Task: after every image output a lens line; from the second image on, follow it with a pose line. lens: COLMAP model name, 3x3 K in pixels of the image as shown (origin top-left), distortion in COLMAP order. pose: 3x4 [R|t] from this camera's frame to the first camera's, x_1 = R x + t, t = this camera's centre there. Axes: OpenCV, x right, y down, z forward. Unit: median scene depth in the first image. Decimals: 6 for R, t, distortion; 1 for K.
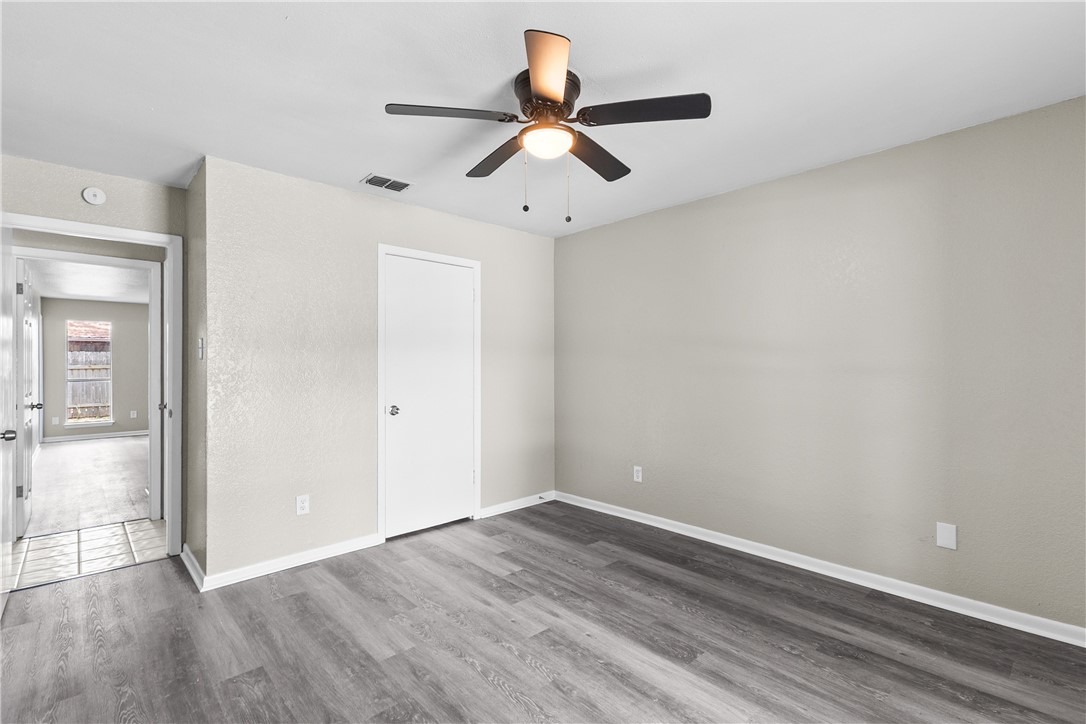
lens RADIAL K [[507.3, 0, 543.3], [0, 507.3, 364.0], [0, 0, 1]] dist [0.021629, -0.004168]
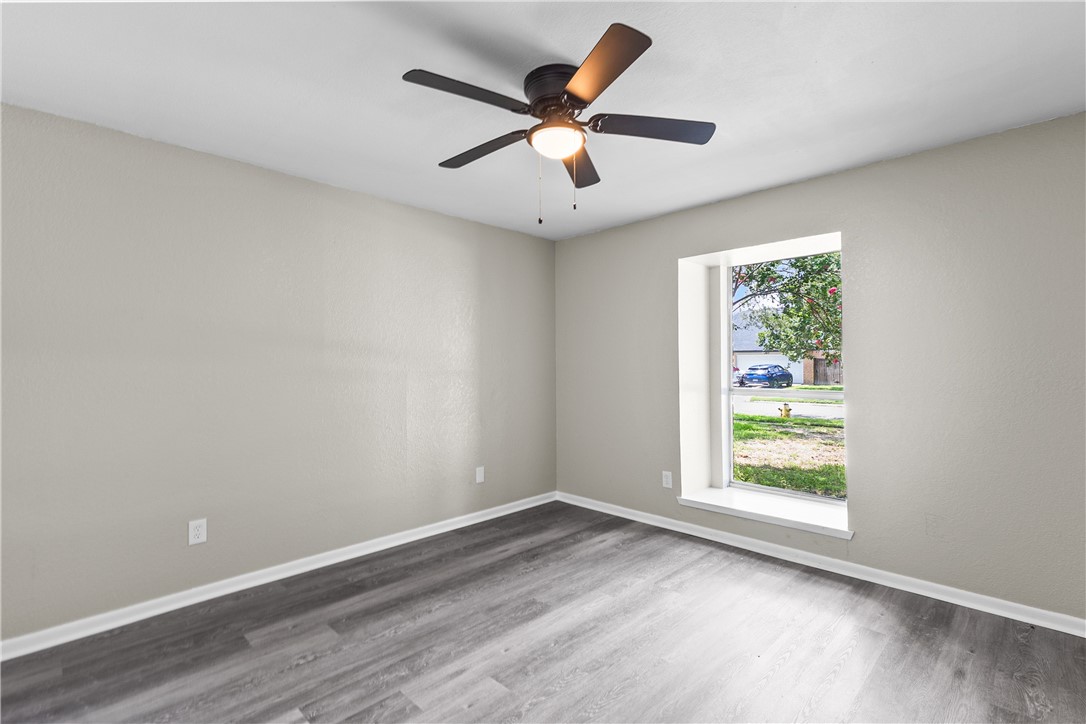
lens RADIAL K [[507.3, 0, 545.0], [0, 507.3, 352.5], [0, 0, 1]] dist [0.021629, -0.004168]
pose [[-0.052152, 0.029405, 0.998206, -0.766167], [0.004526, 0.999563, -0.029208, 0.003547], [-0.998629, 0.002994, -0.052262, 0.845686]]
